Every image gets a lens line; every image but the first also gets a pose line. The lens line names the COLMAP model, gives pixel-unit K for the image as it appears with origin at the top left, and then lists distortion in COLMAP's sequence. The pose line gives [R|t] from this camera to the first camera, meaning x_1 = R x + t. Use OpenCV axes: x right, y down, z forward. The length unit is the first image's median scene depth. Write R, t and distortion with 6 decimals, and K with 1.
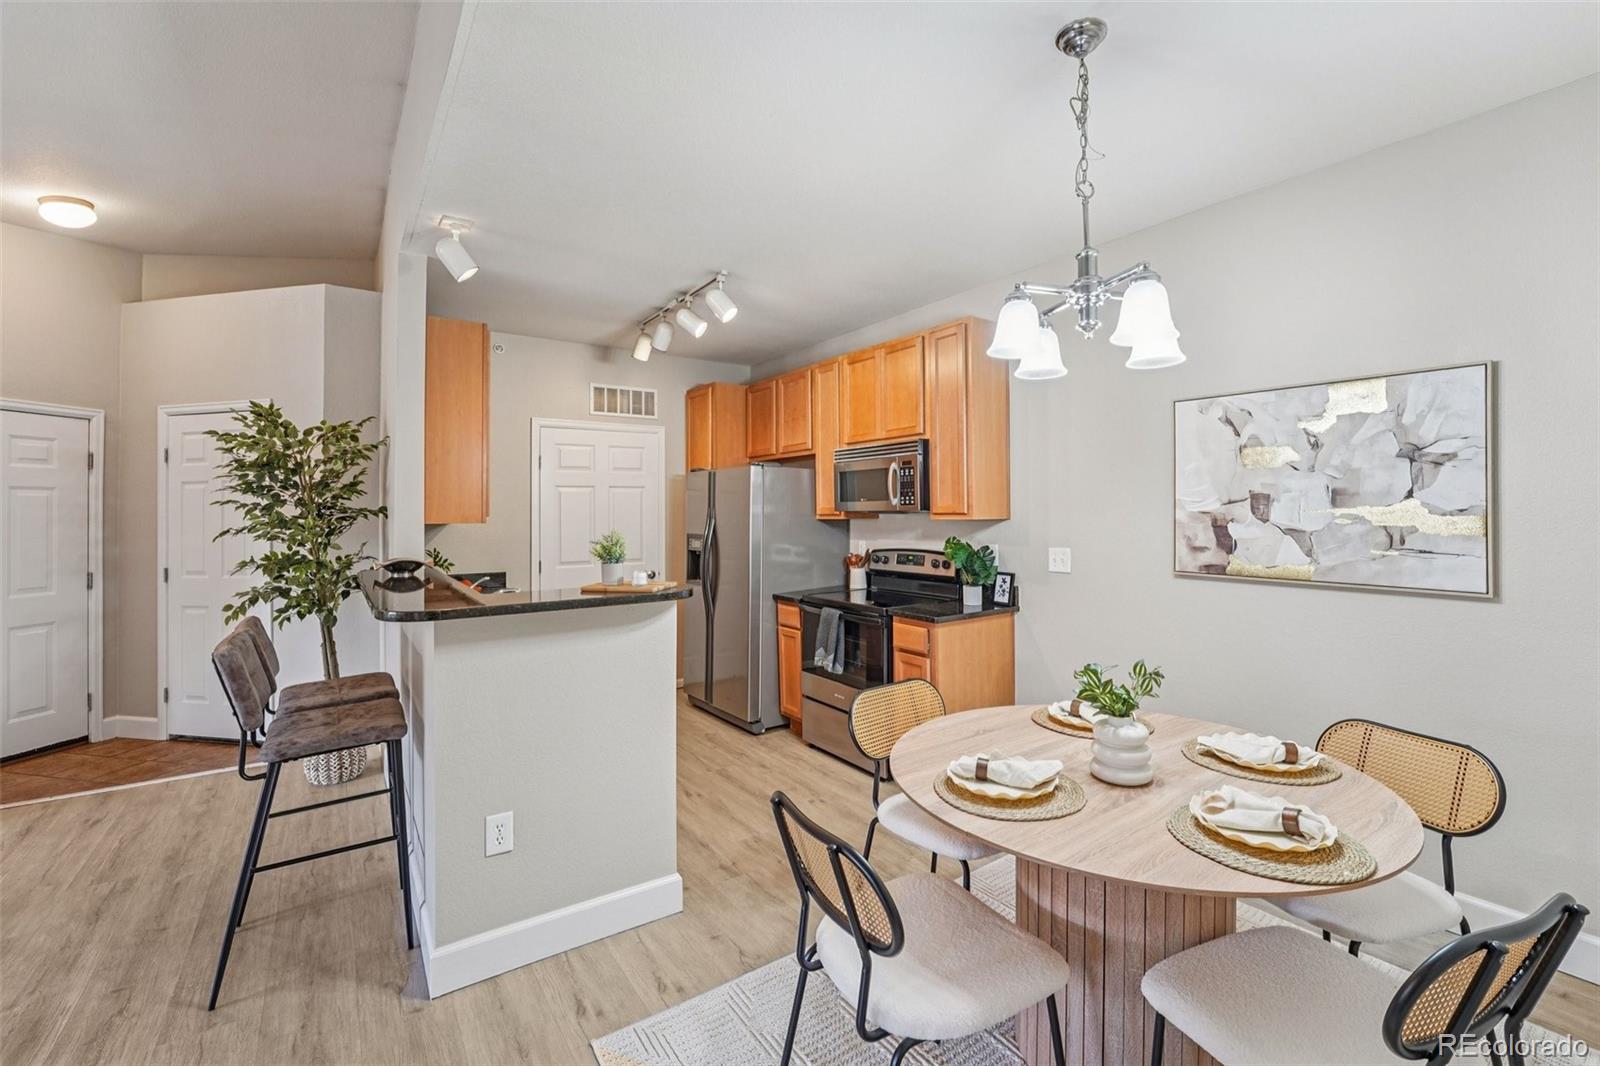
lens RADIAL K [[673.6, 0, 787.1], [0, 673.6, 503.2], [0, 0, 1]] dist [-0.030549, 0.004941]
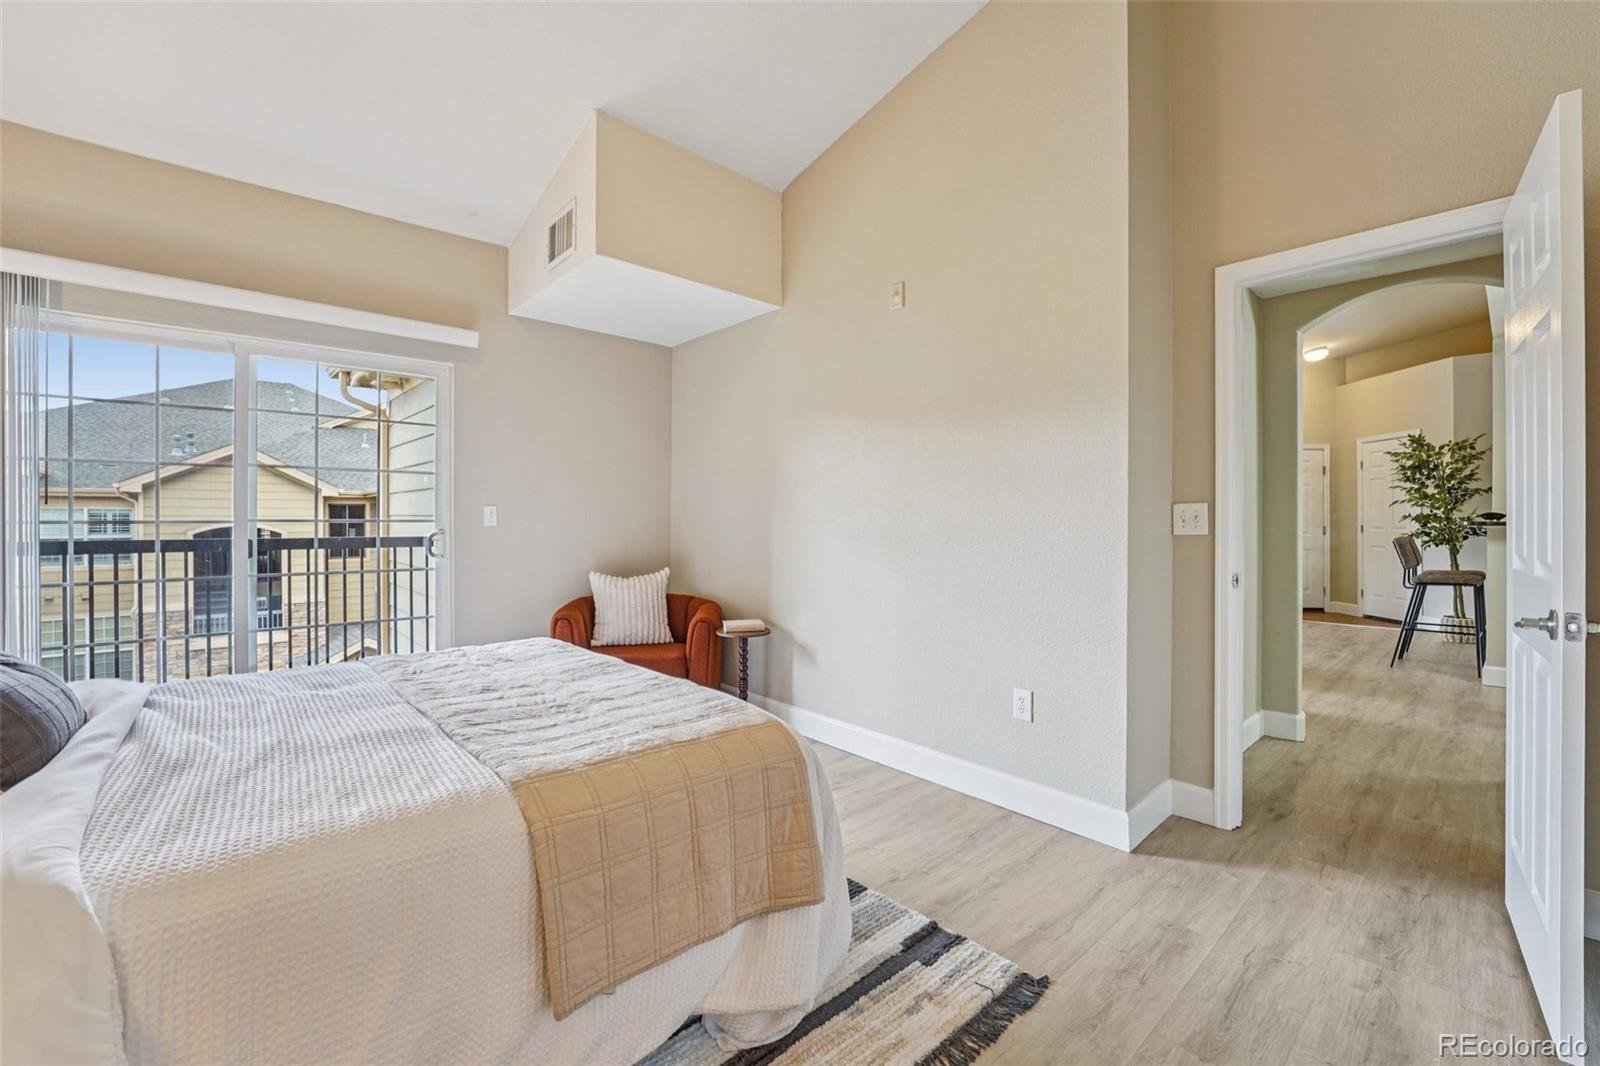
lens RADIAL K [[673.6, 0, 793.3], [0, 673.6, 518.4], [0, 0, 1]] dist [-0.030549, 0.004941]
pose [[0.133684, 0.007678, -0.990994, 0.820063], [0.016050, 0.999822, 0.009912, 0.040766], [0.990894, -0.017231, 0.133537, -0.998635]]
